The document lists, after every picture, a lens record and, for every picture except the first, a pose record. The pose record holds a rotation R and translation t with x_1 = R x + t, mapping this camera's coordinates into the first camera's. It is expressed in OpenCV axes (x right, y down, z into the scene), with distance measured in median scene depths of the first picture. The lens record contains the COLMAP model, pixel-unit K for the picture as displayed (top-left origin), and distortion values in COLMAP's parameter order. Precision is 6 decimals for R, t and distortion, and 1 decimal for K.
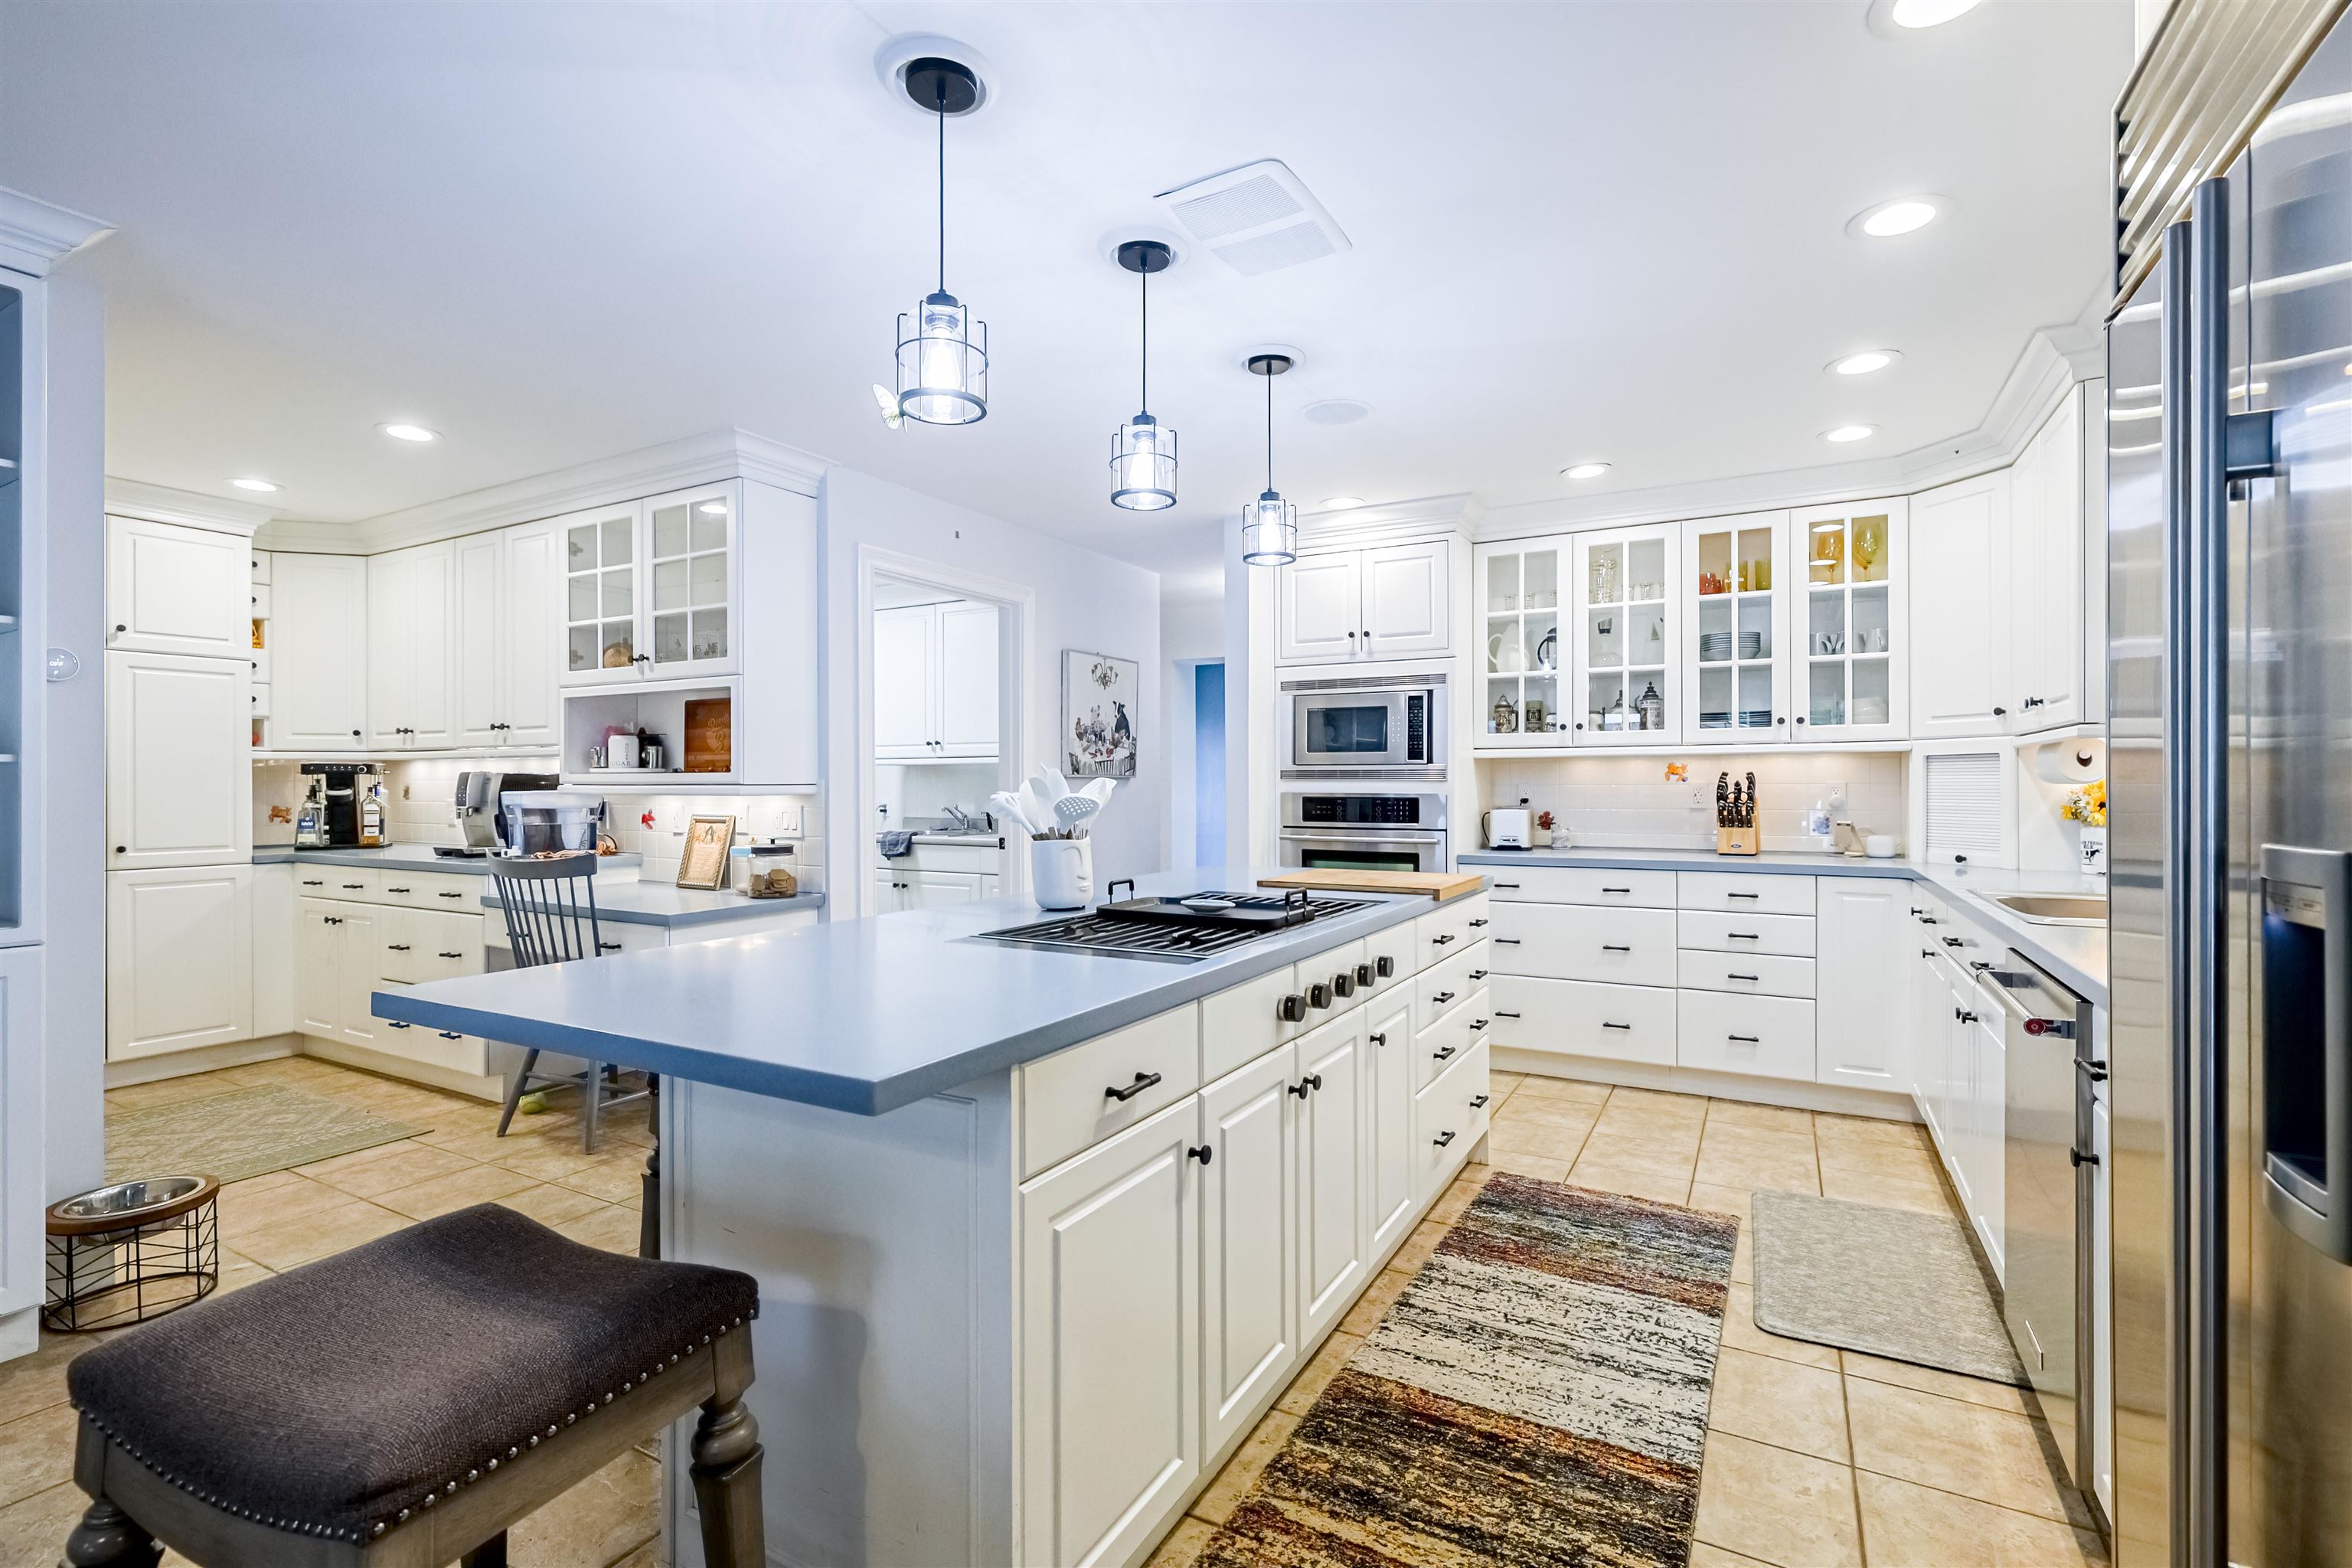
lens RADIAL K [[1058.2, 0, 1187.2], [0, 1058.2, 786.9], [0, 0, 1]] dist [0.005071, 0.000197]
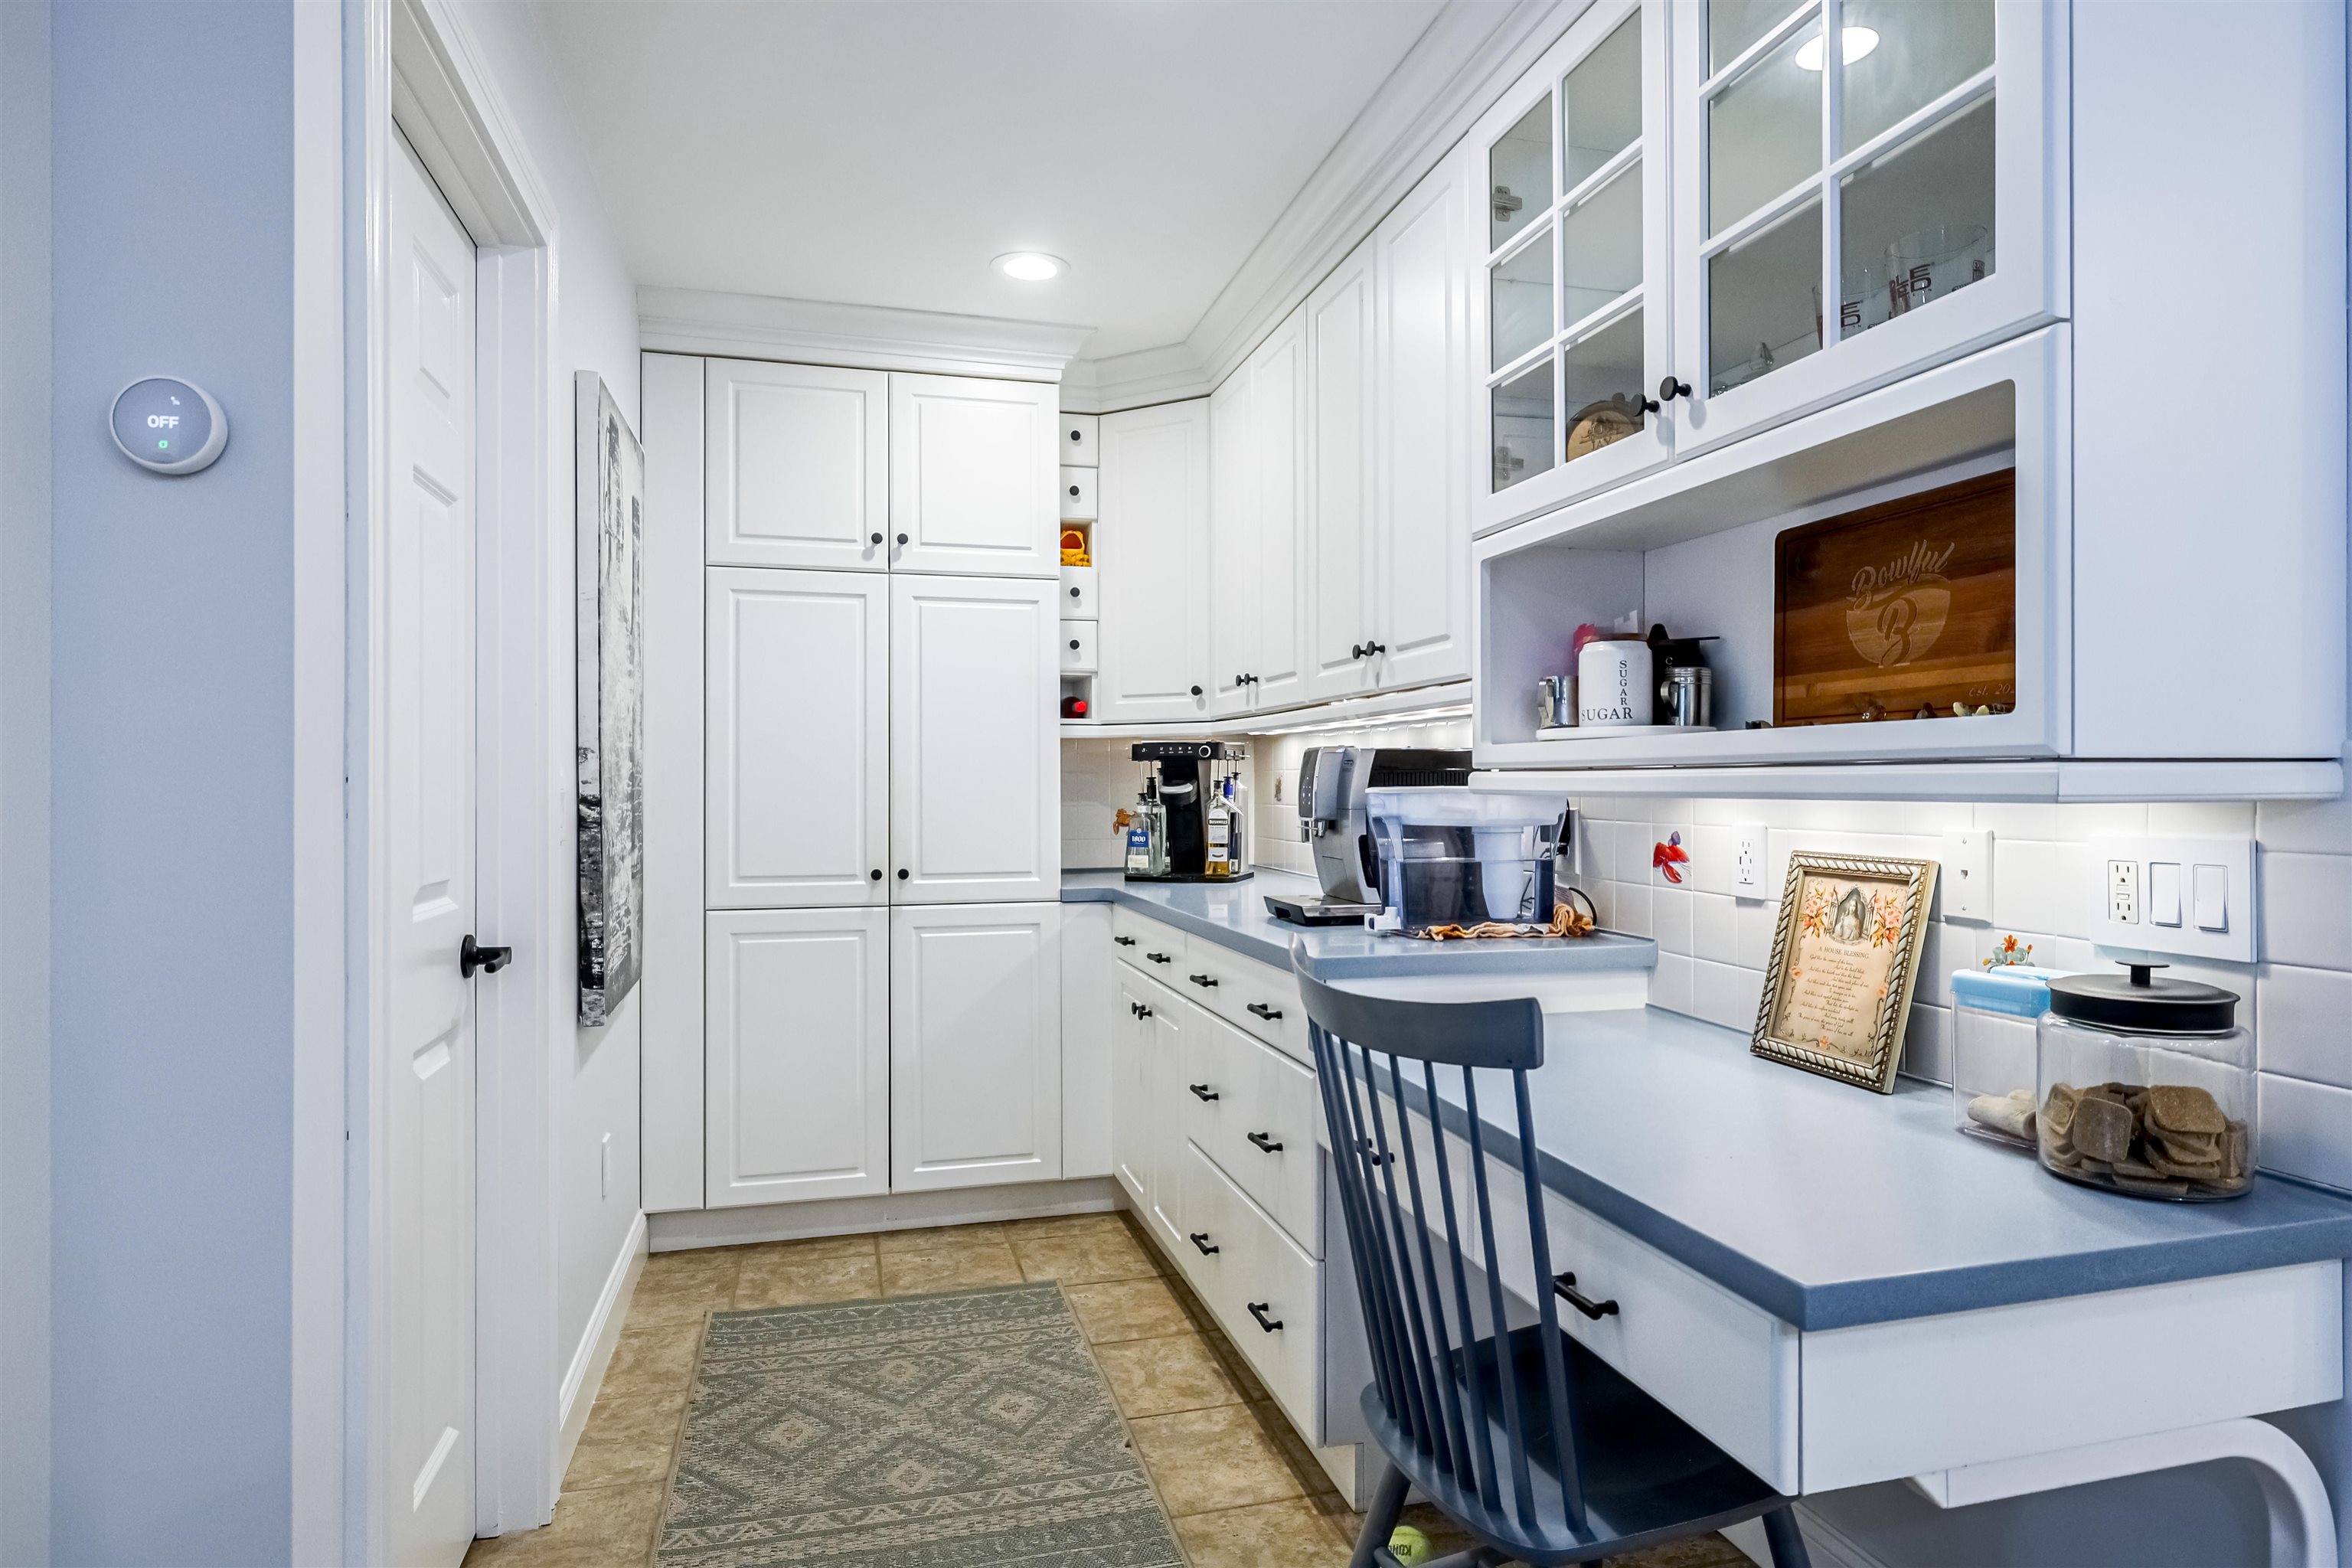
lens RADIAL K [[1291.5, 0, 1176.0], [0, 1291.5, 784.0], [0, 0, 1]] dist [-0.000146, -0.000080]
pose [[0.694980, -0.000899, -0.719029, -0.298751], [-0.000198, 0.999999, -0.001442, 0.003751], [0.719029, 0.001144, 0.694979, 0.547031]]
